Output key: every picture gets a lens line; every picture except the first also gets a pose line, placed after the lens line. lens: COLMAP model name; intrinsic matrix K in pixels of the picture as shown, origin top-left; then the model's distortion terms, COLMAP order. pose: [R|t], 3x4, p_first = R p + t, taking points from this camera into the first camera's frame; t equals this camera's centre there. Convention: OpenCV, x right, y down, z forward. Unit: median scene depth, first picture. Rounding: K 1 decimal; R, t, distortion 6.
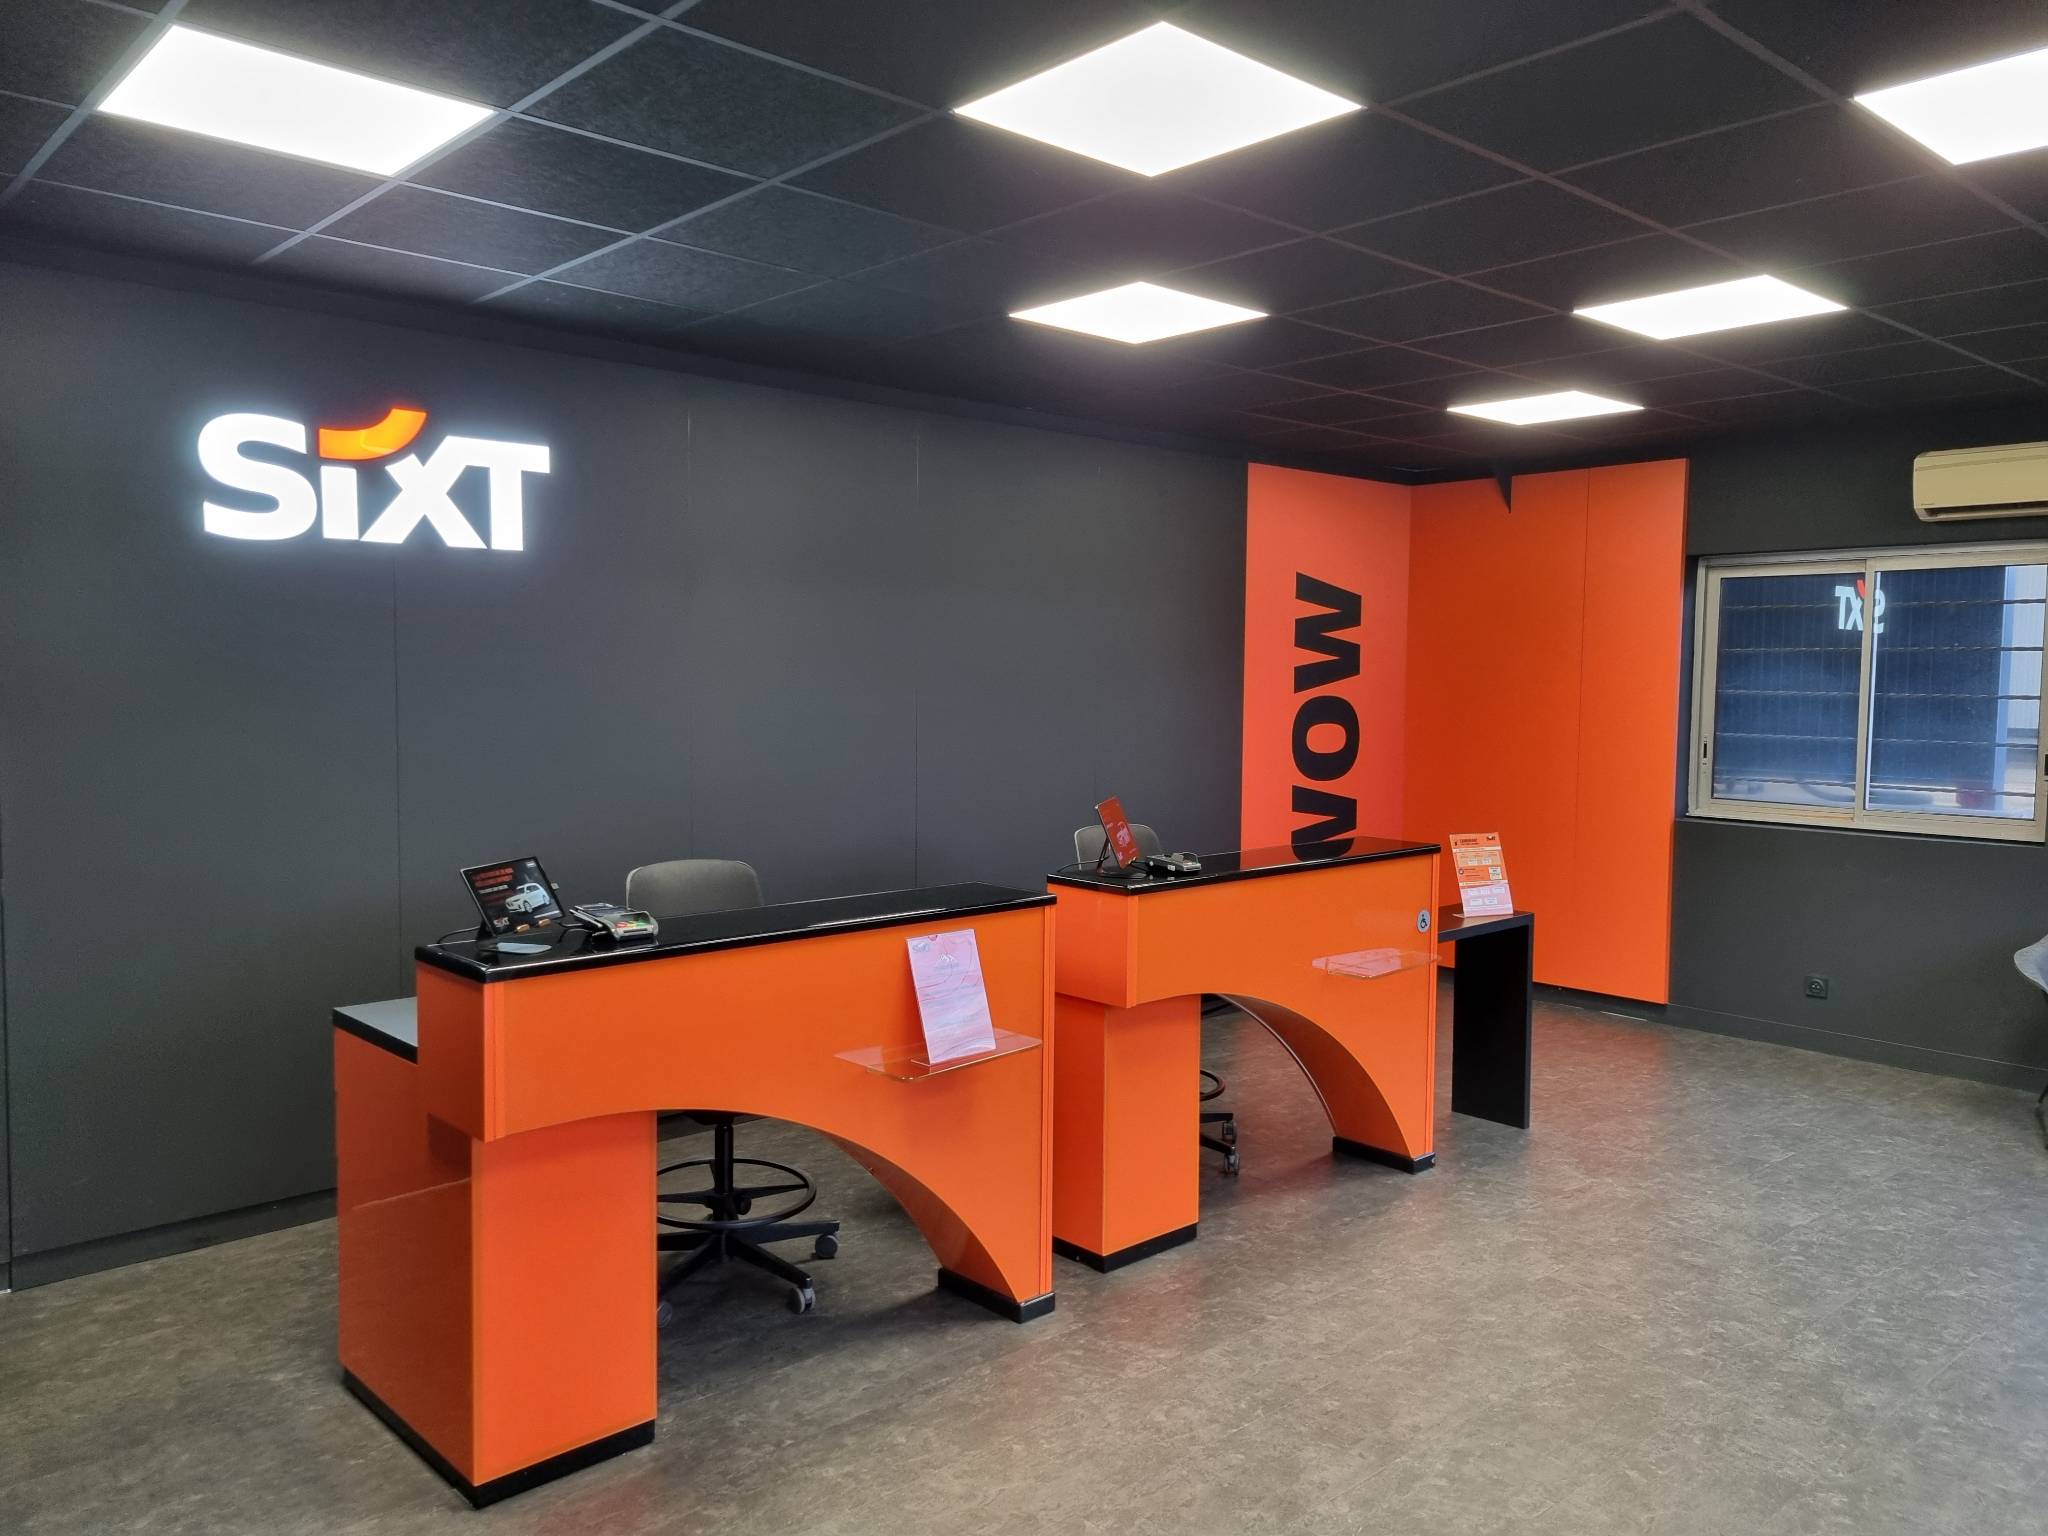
lens RADIAL K [[1533.8, 0, 1036.2], [0, 1533.8, 761.2], [0, 0, 1]] dist [0.063680, -0.036493]
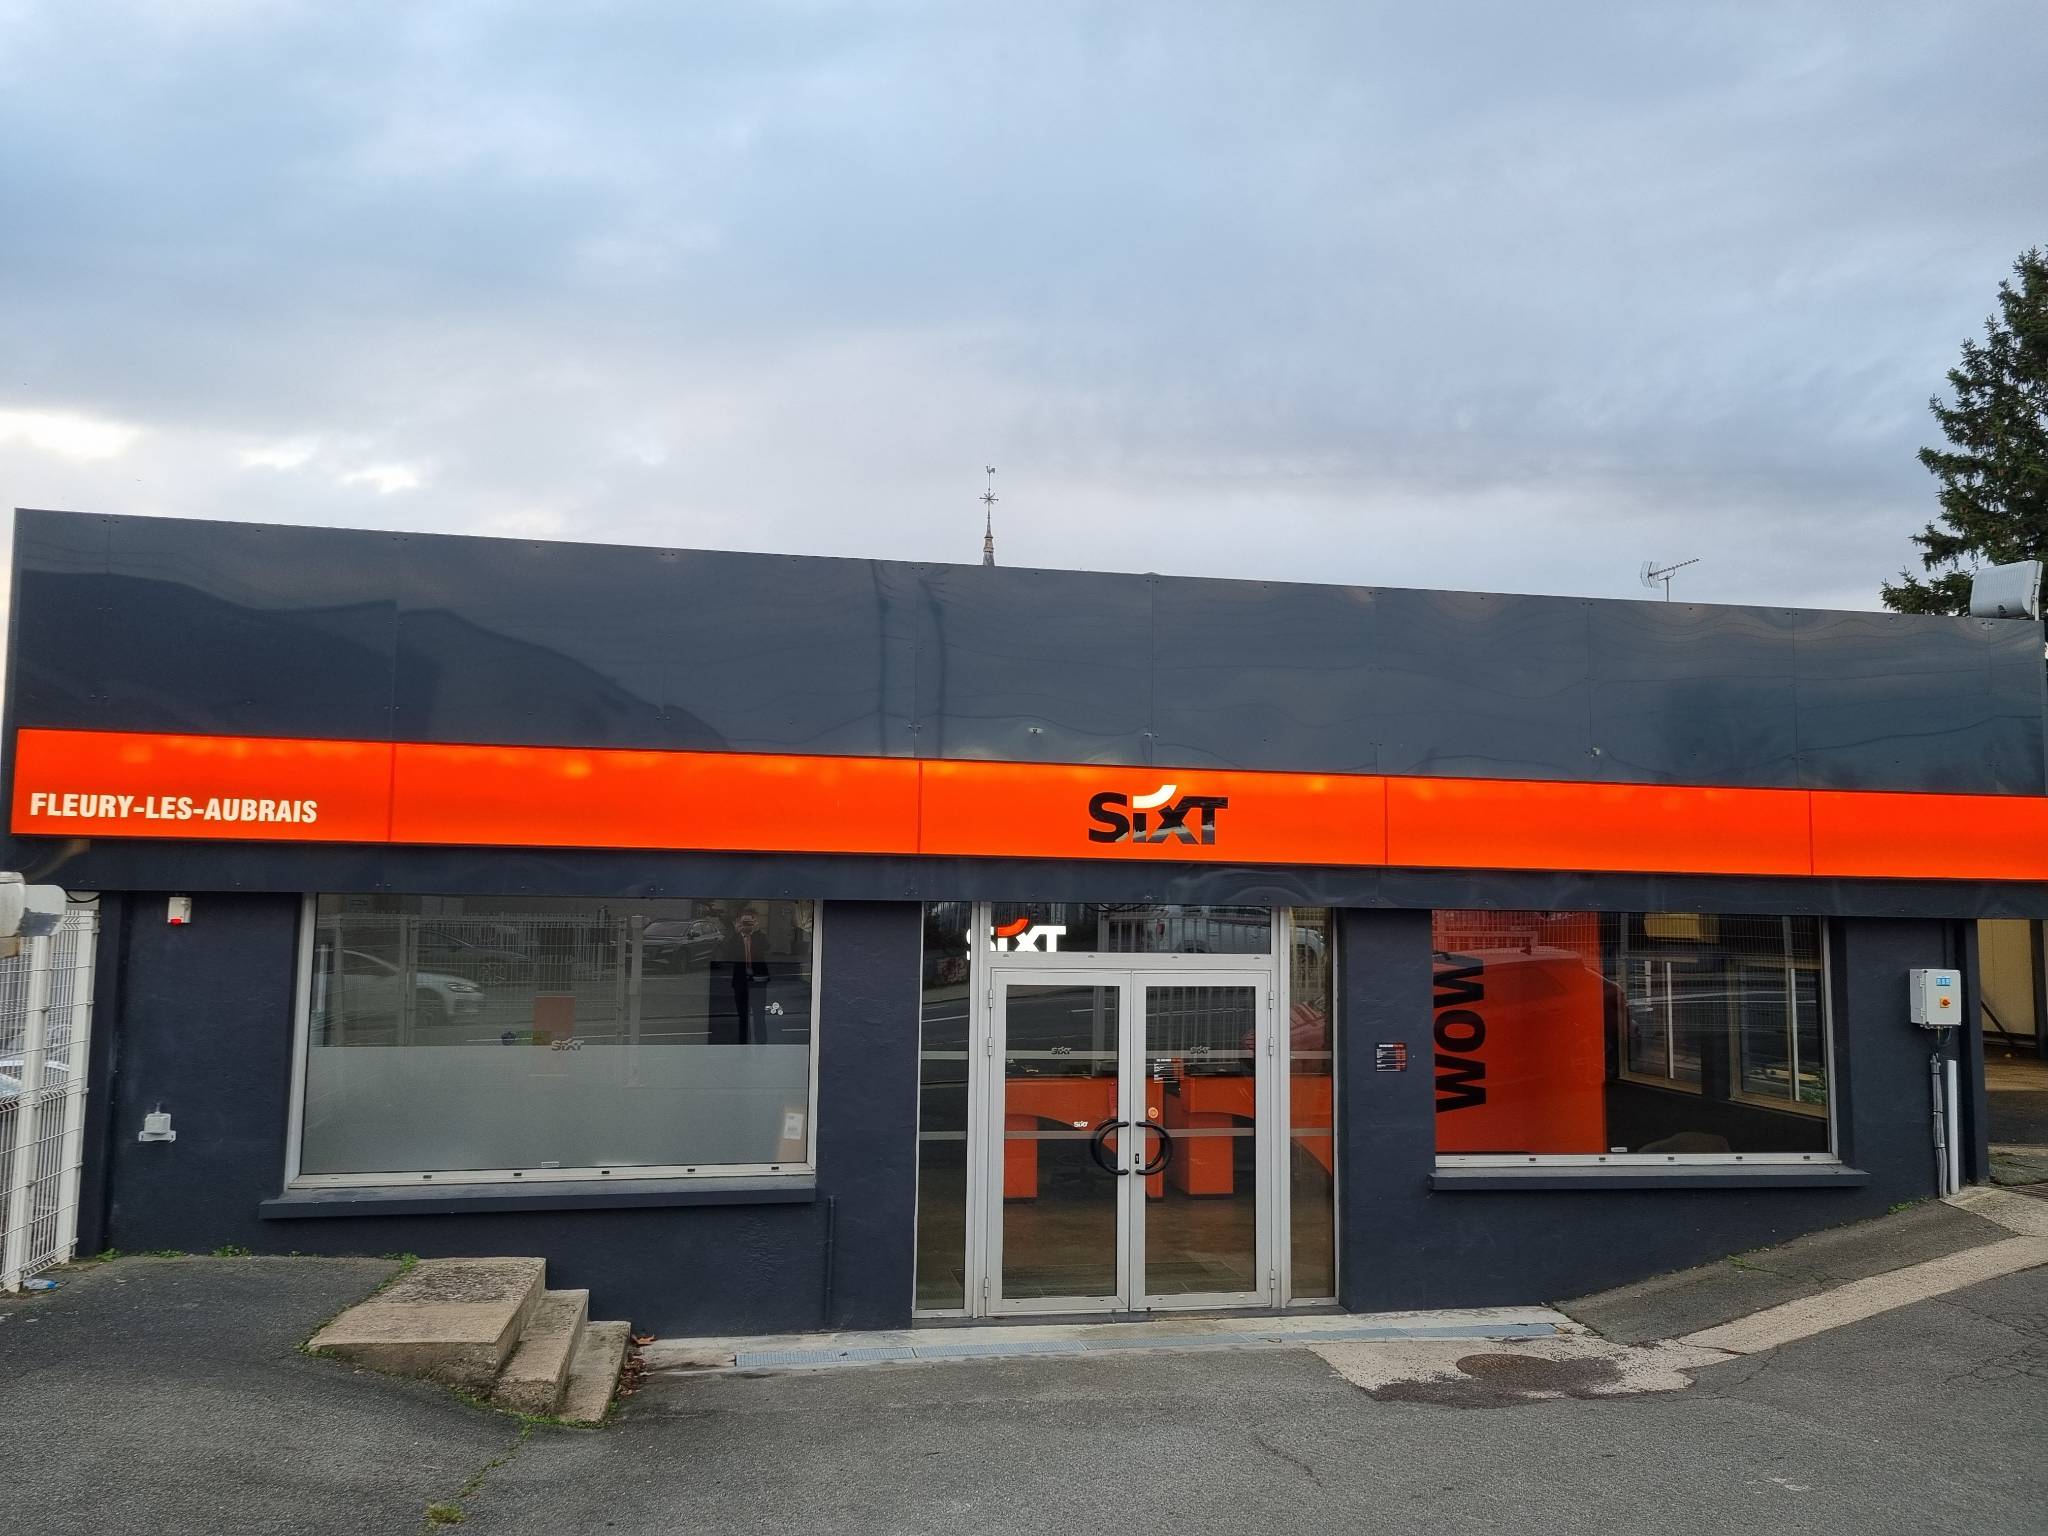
lens RADIAL K [[1533.8, 0, 1037.5], [0, 1533.8, 777.4], [0, 0, 1]] dist [0.063680, -0.036493]
pose [[0.848556, -0.042877, -0.527365, 1.432896], [-0.038415, 0.989088, -0.142227, -0.062460], [0.527709, 0.140947, 0.837650, -1.865656]]
